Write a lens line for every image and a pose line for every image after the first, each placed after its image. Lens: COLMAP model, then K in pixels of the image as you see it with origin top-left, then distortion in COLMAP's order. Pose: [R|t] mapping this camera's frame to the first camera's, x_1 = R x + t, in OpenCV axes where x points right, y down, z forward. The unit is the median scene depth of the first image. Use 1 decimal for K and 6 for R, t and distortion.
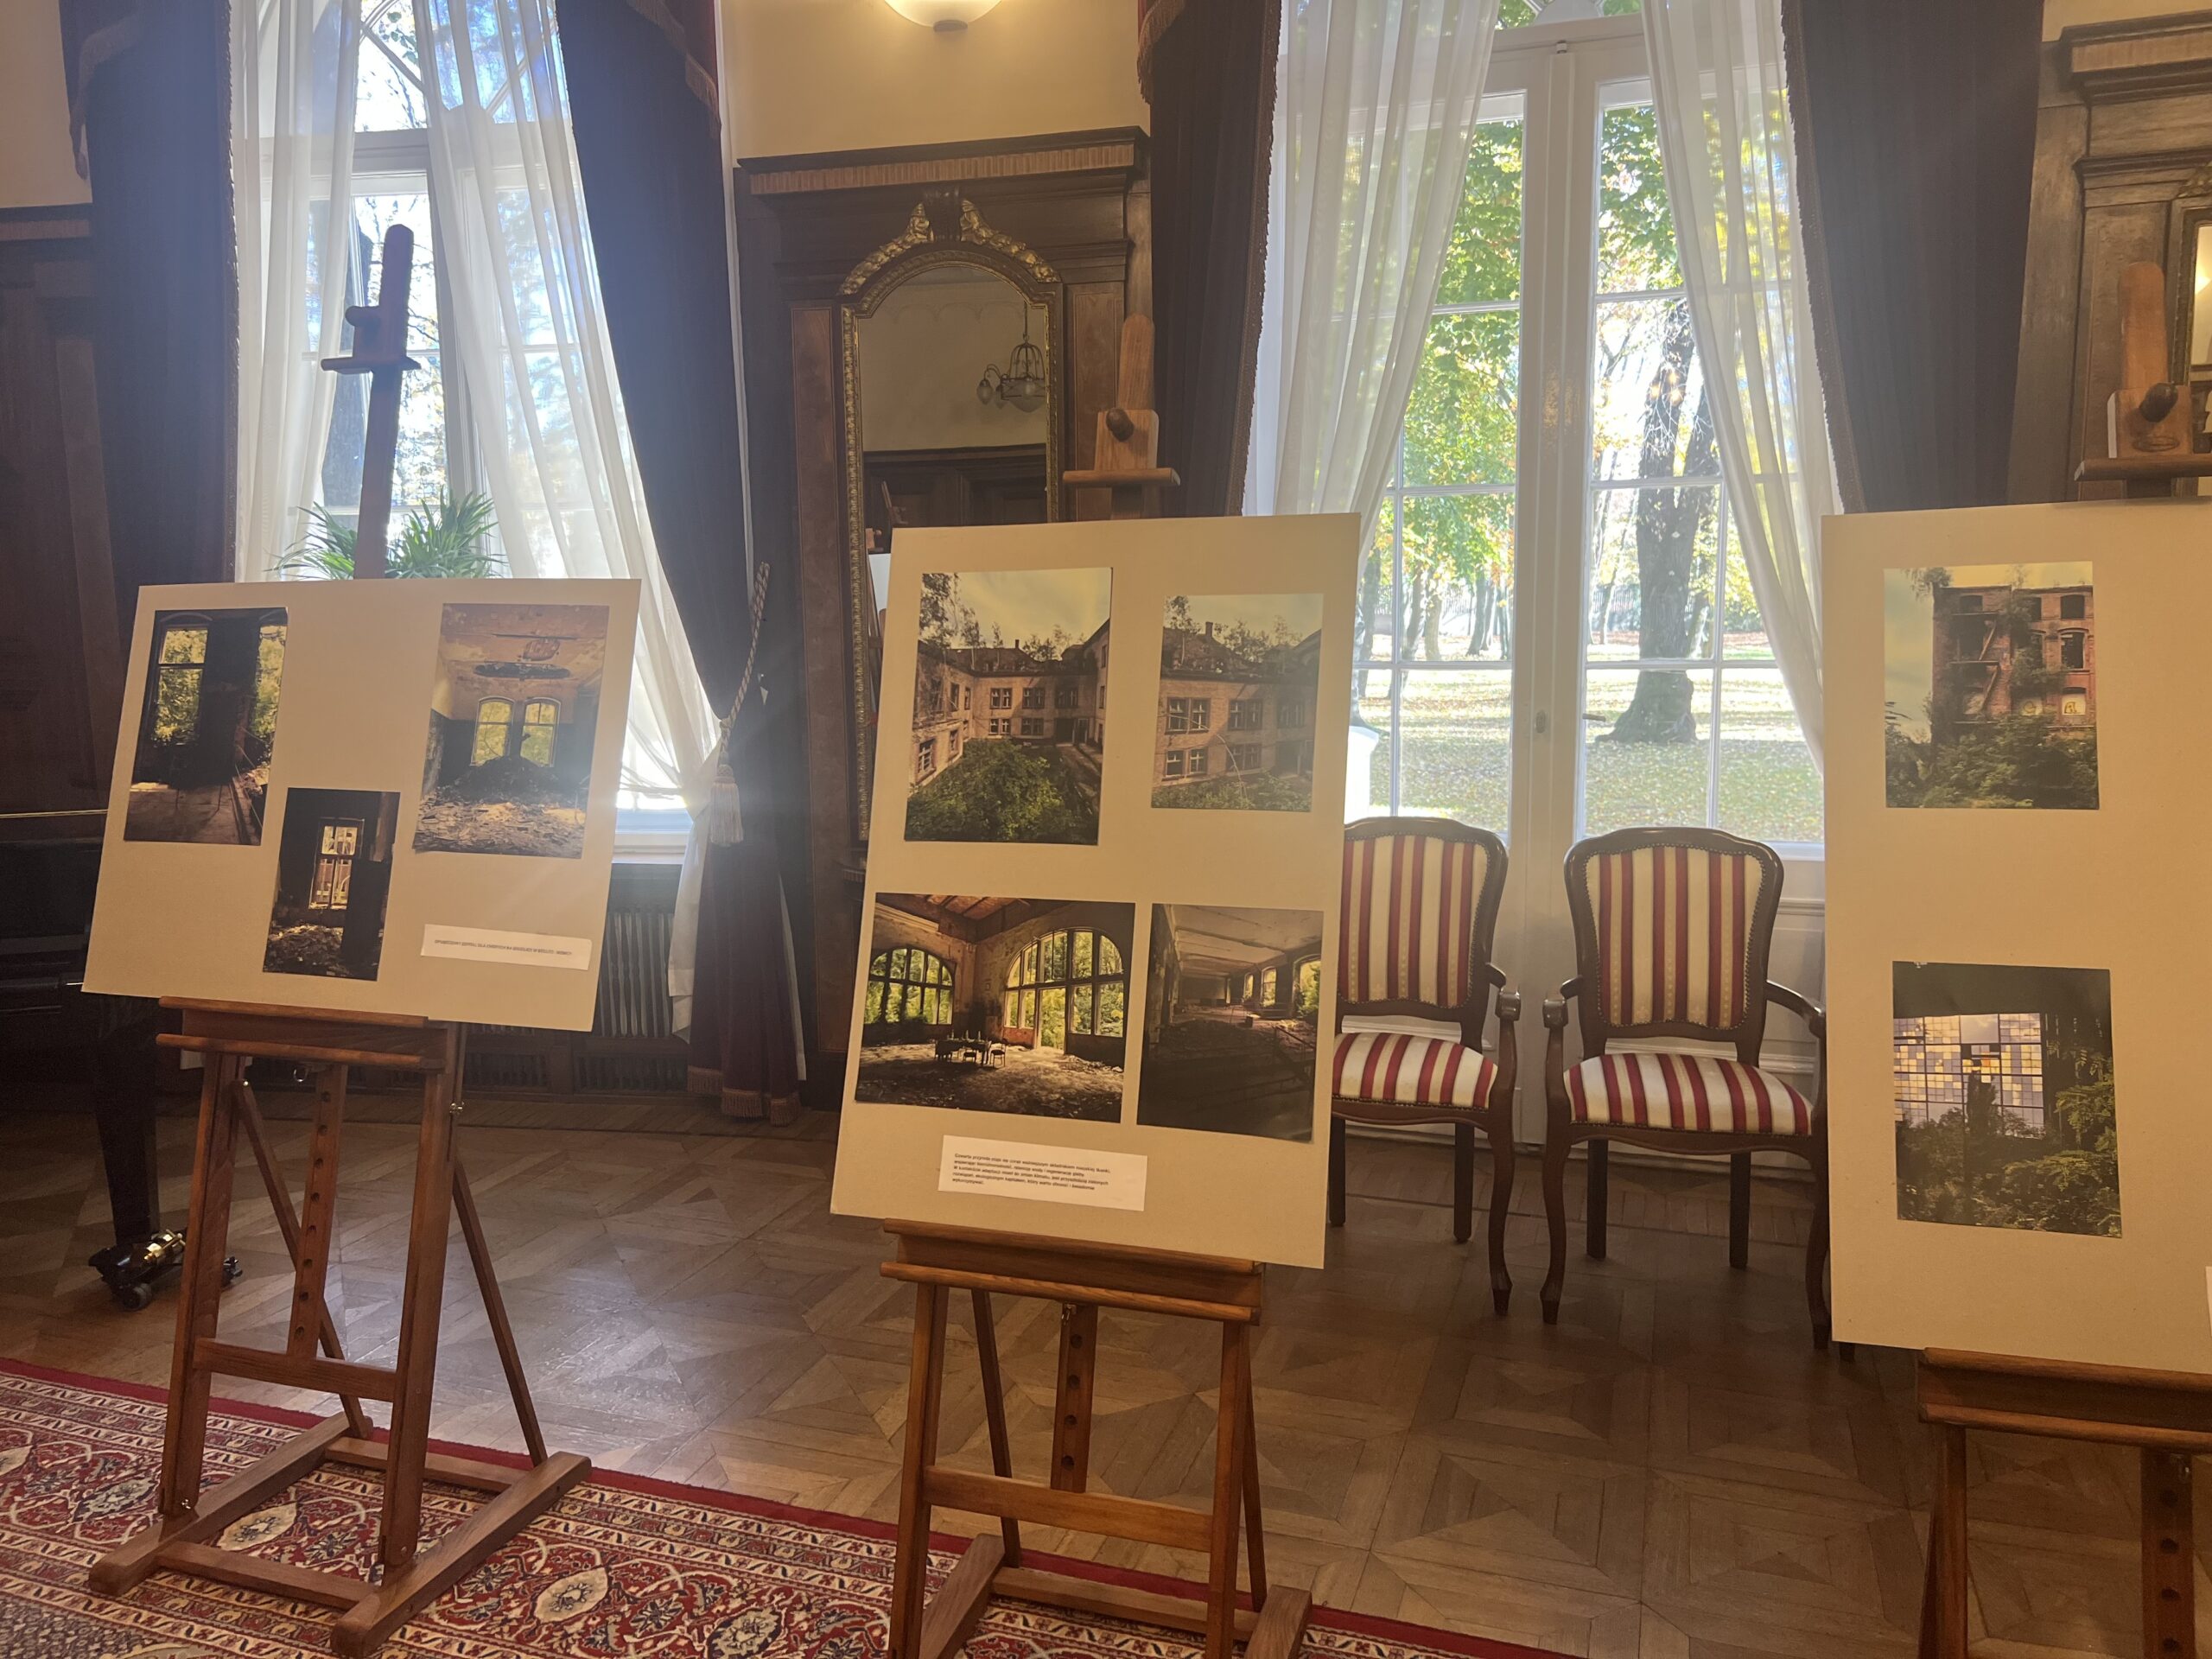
lens RADIAL K [[1659.2, 0, 1100.3], [0, 1659.2, 811.0], [0, 0, 1]] dist [0.063403, -0.077208]
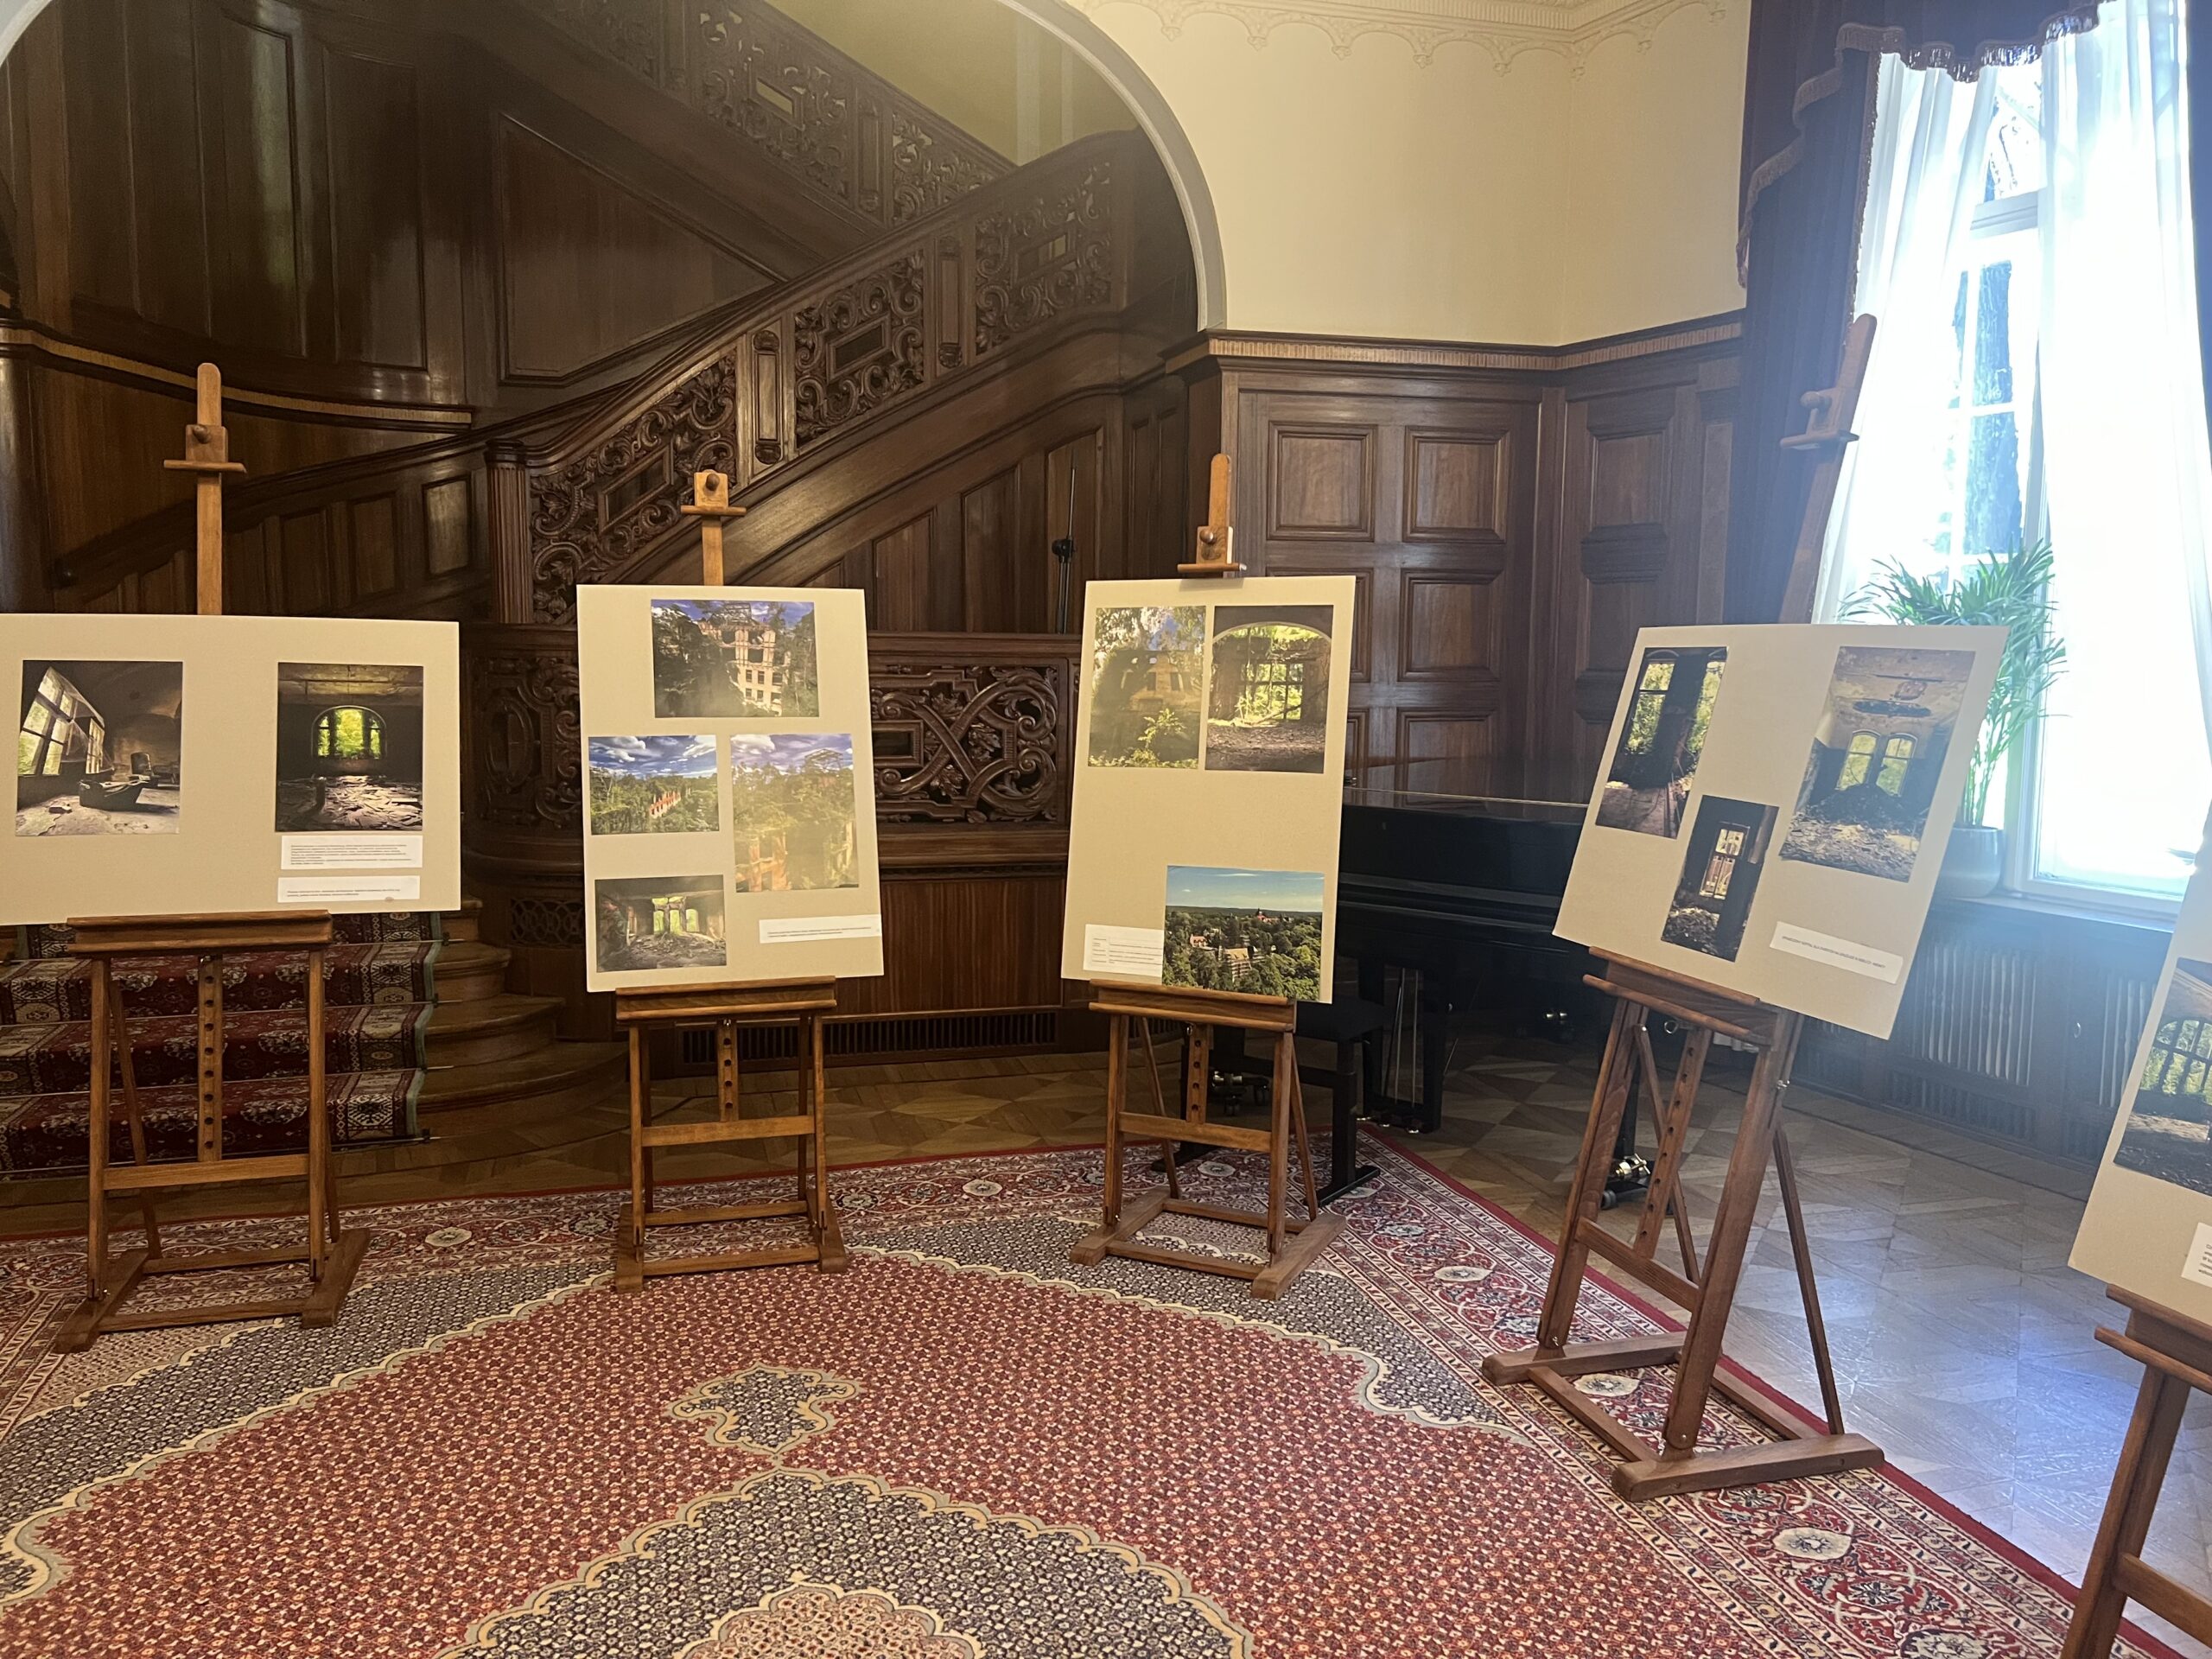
lens RADIAL K [[1659.2, 0, 1101.8], [0, 1659.2, 811.2], [0, 0, 1]] dist [0.063403, -0.077208]
pose [[0.574167, 0.105000, -0.811978, 0.328601], [-0.126476, 0.991213, 0.038744, 0.007843], [0.808911, 0.080450, 0.582401, -0.074164]]
